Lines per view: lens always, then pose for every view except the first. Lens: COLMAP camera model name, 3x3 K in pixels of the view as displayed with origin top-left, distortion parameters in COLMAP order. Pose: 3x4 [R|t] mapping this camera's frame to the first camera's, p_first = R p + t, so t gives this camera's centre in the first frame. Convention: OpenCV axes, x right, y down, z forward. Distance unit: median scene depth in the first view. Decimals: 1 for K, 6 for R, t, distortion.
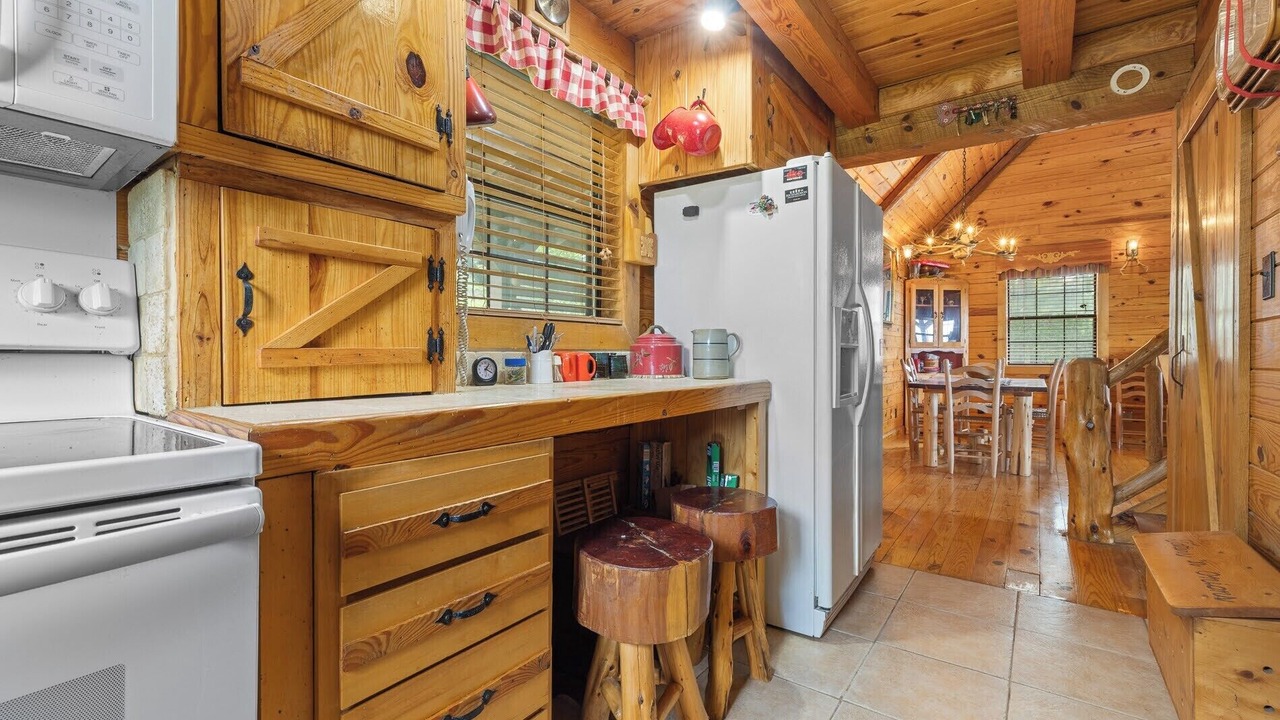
lens RADIAL K [[554.1, 0, 649.7], [0, 554.1, 361.8], [0, 0, 1]] dist [-0.002650, 0.000650]
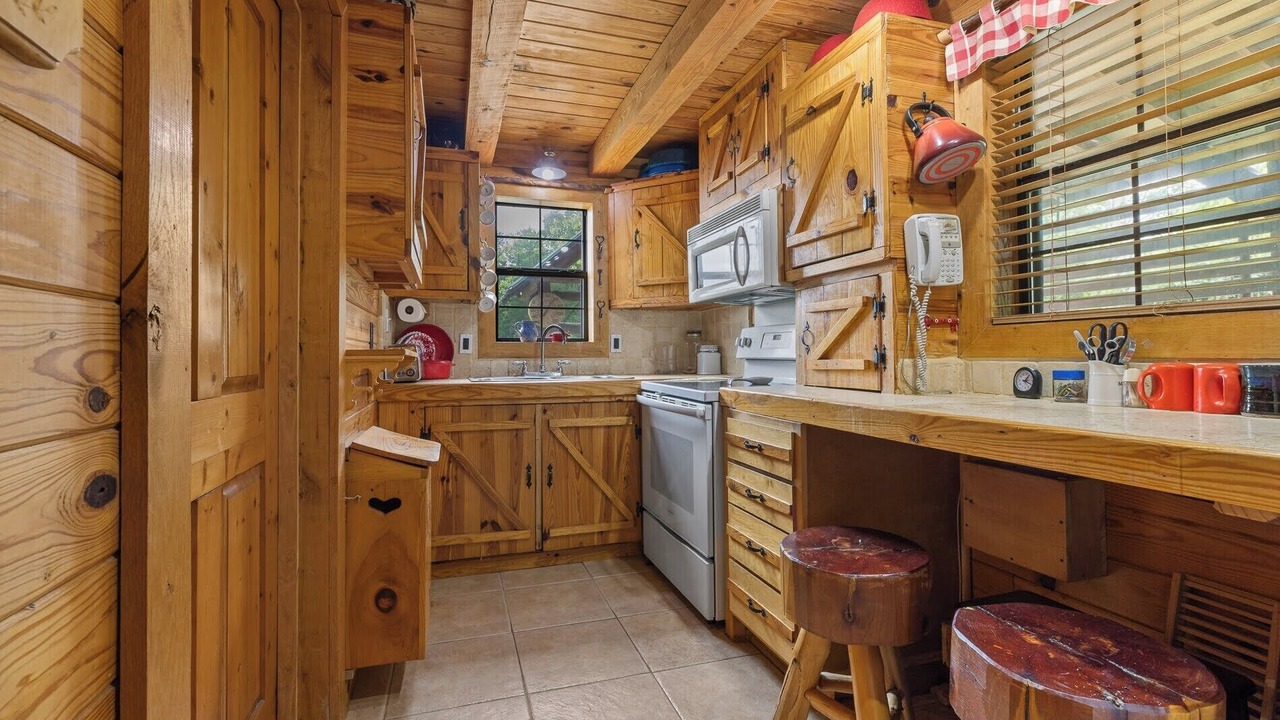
lens RADIAL K [[590.8, 0, 641.0], [0, 590.8, 349.8], [0, 0, 1]] dist [0.000570, 0.000114]
pose [[-0.591643, -0.002514, -0.806196, 1.097354], [-0.004806, 0.999988, 0.000409, -0.044773], [0.806186, 0.004116, -0.591648, 1.323088]]
